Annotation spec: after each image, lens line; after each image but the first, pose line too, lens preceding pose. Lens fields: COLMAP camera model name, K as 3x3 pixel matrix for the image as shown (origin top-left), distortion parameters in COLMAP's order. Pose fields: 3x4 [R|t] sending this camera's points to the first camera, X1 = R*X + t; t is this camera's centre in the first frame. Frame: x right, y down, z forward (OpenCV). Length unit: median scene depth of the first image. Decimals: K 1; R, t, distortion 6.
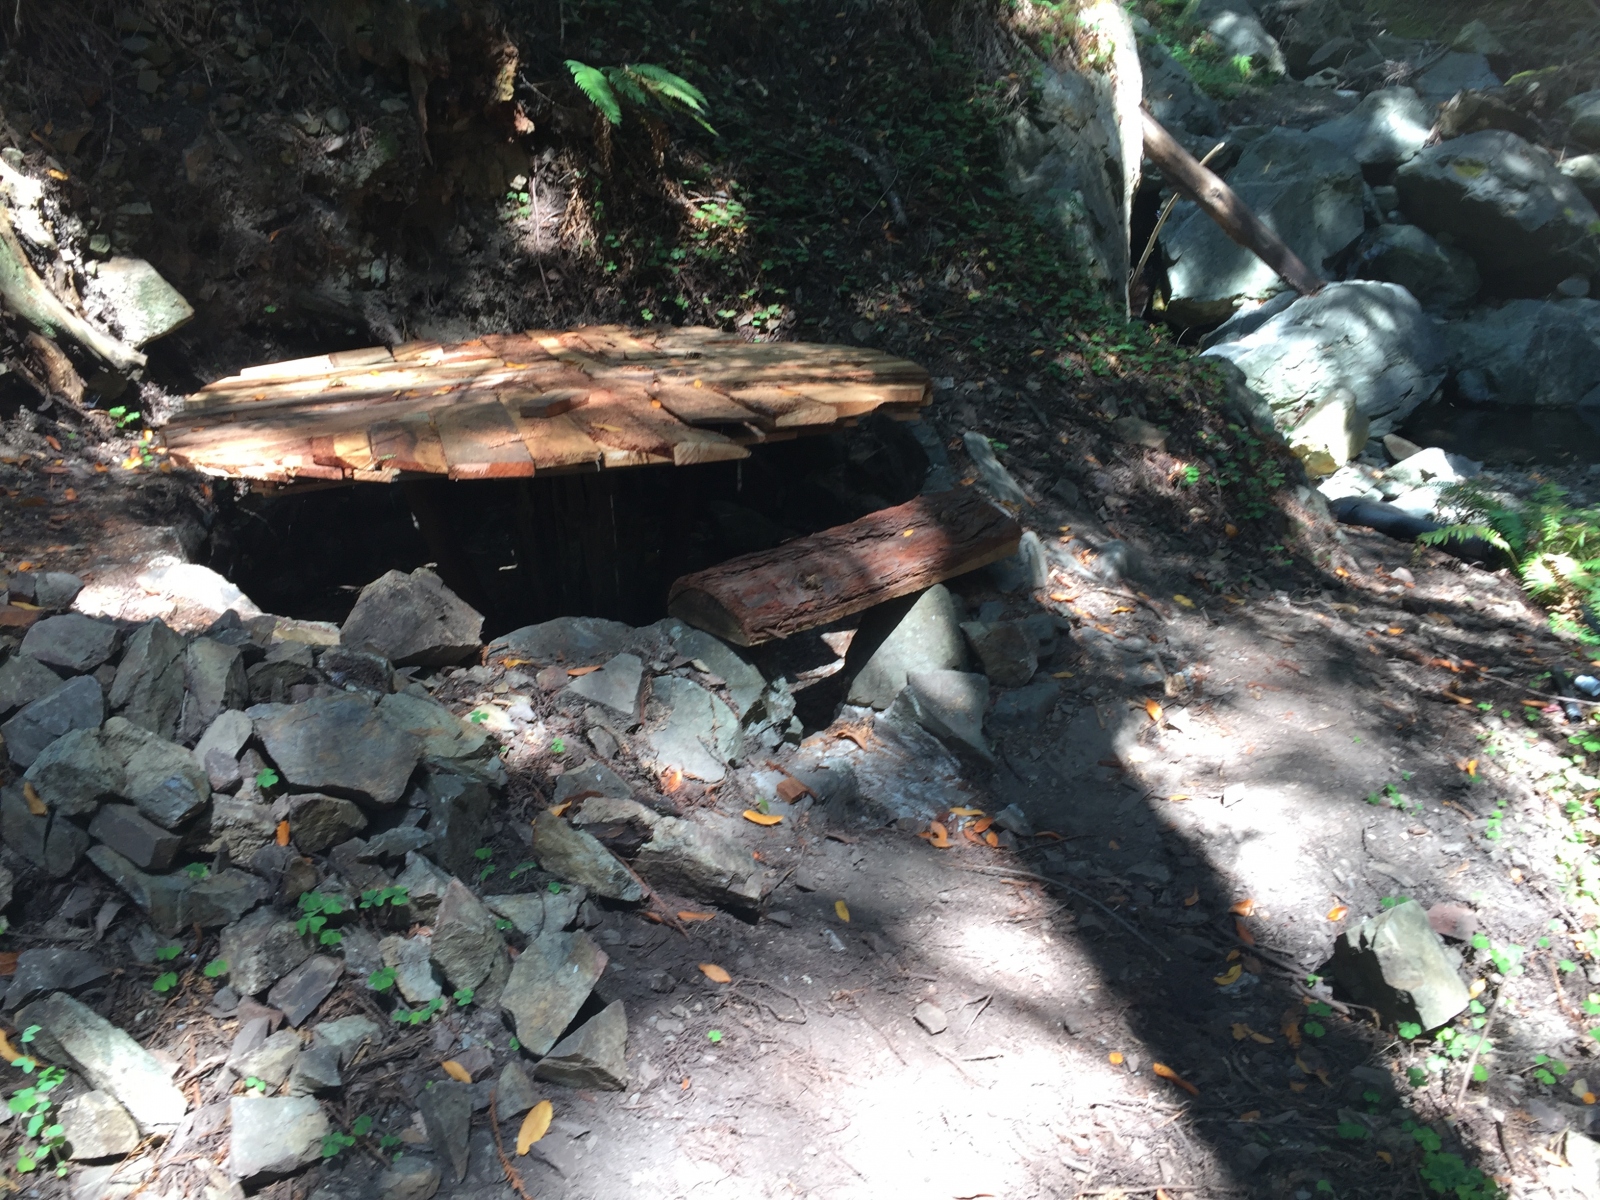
lens RADIAL K [[1341.4, 0, 816.7], [0, 1341.4, 595.8], [0, 0, 1]] dist [0.067834, -0.069284]
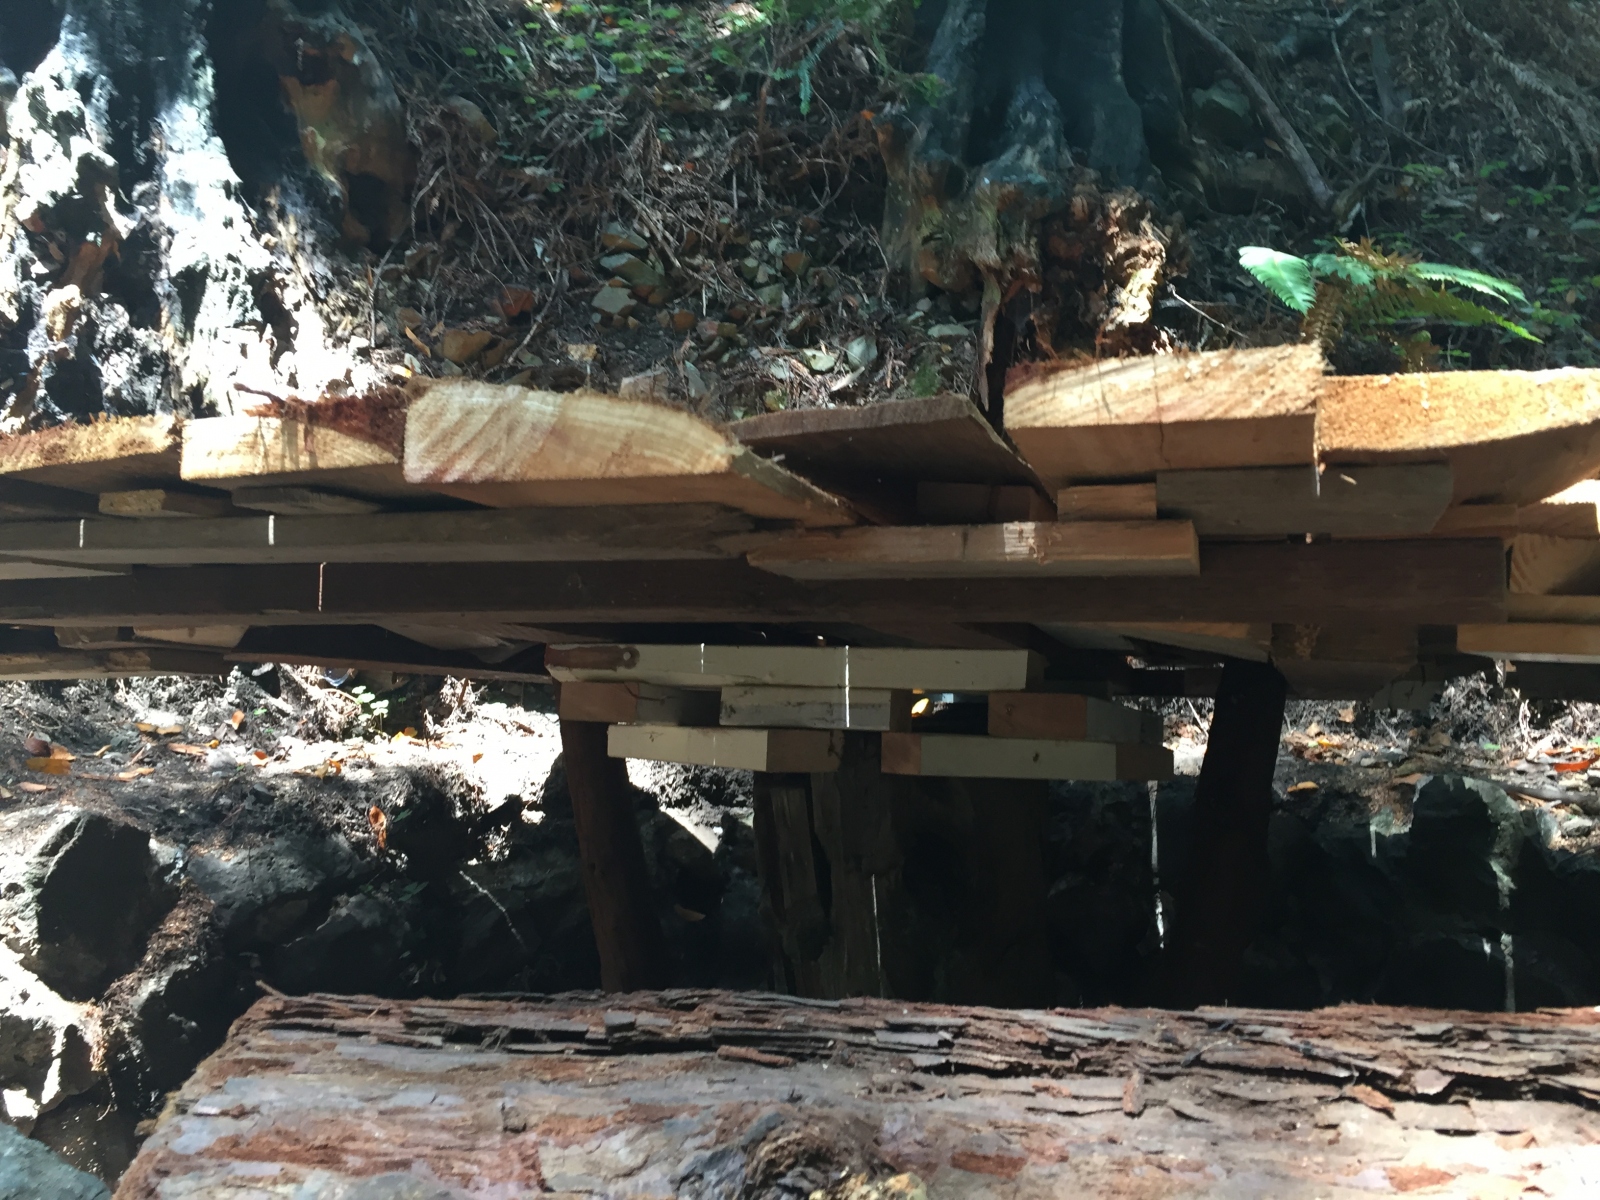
lens RADIAL K [[1356.3, 0, 807.7], [0, 1356.3, 590.7], [0, 0, 1]] dist [0.077264, -0.099150]
pose [[0.763140, -0.026717, -0.645680, 0.090388], [-0.250095, 0.909079, -0.333207, -0.026938], [0.595877, 0.415765, 0.687073, 0.960811]]
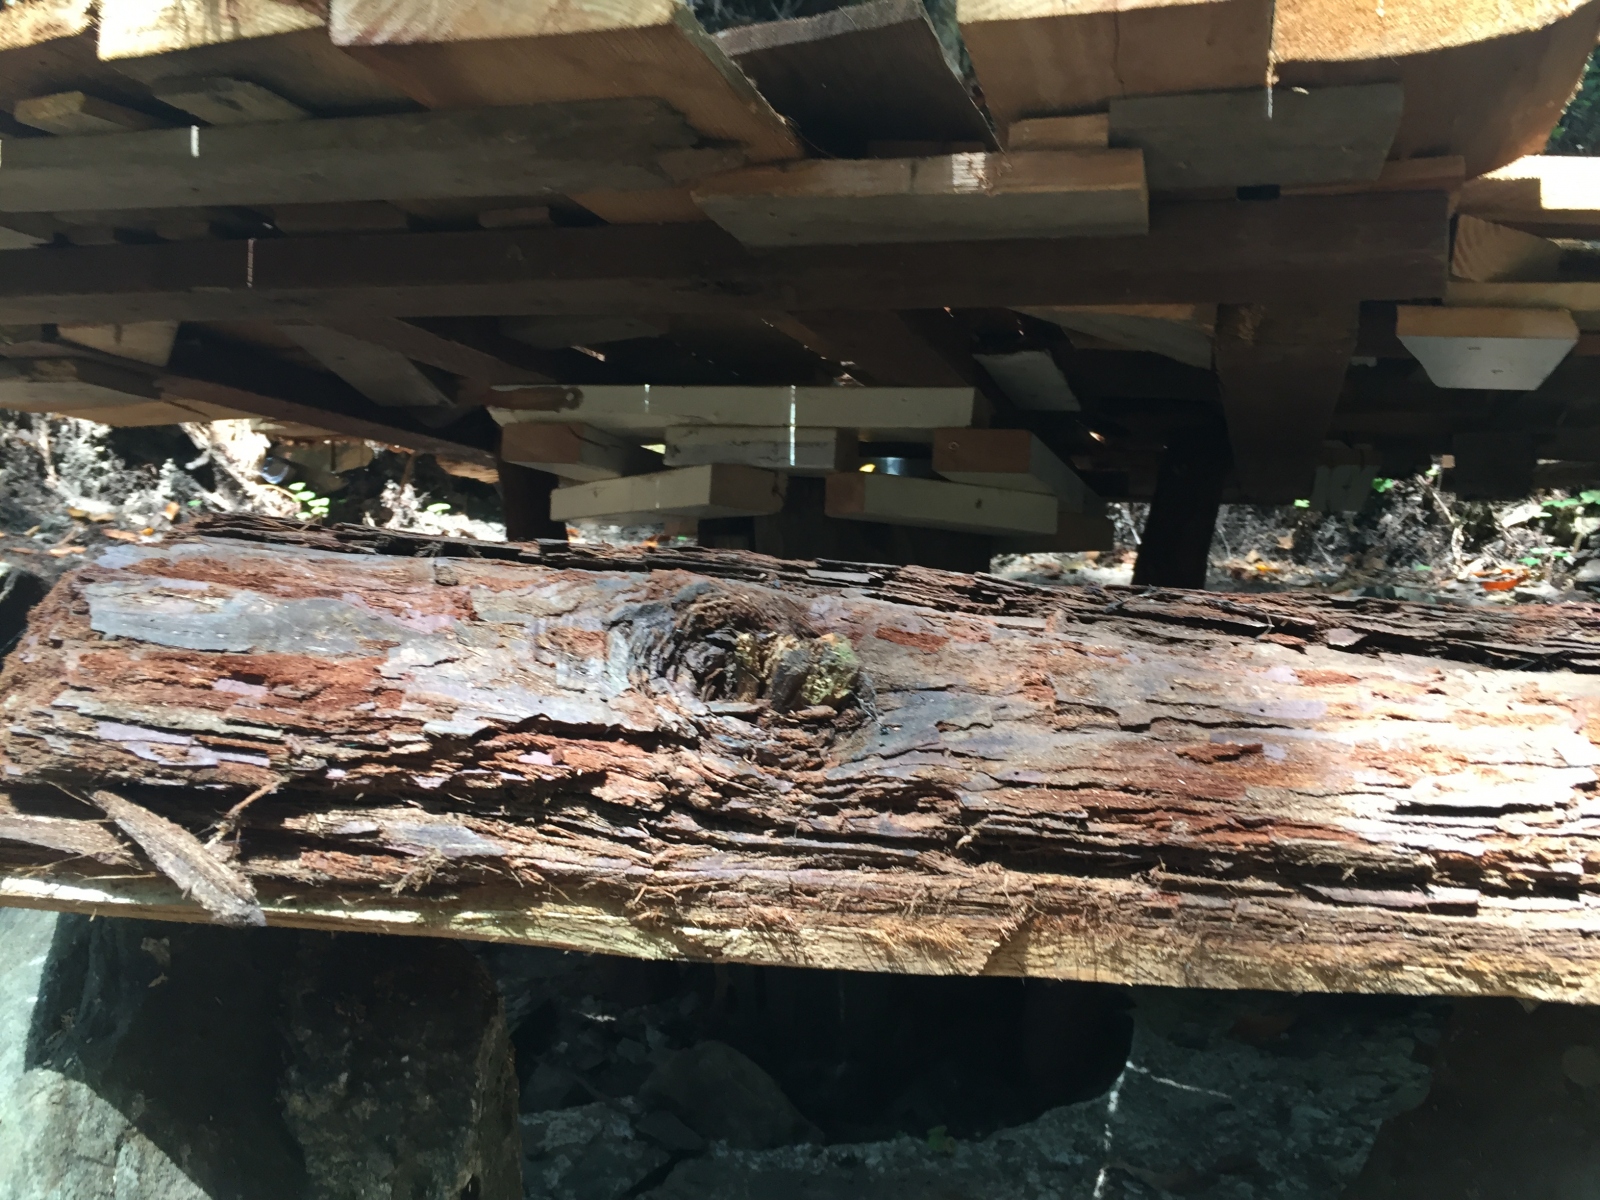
lens RADIAL K [[1359.8, 0, 805.6], [0, 1359.8, 591.4], [0, 0, 1]] dist [0.082213, -0.112562]
pose [[0.785342, 0.044243, -0.617480, 0.092192], [-0.260135, 0.928692, -0.264311, 0.020429], [0.561755, 0.368202, 0.740850, 0.982446]]
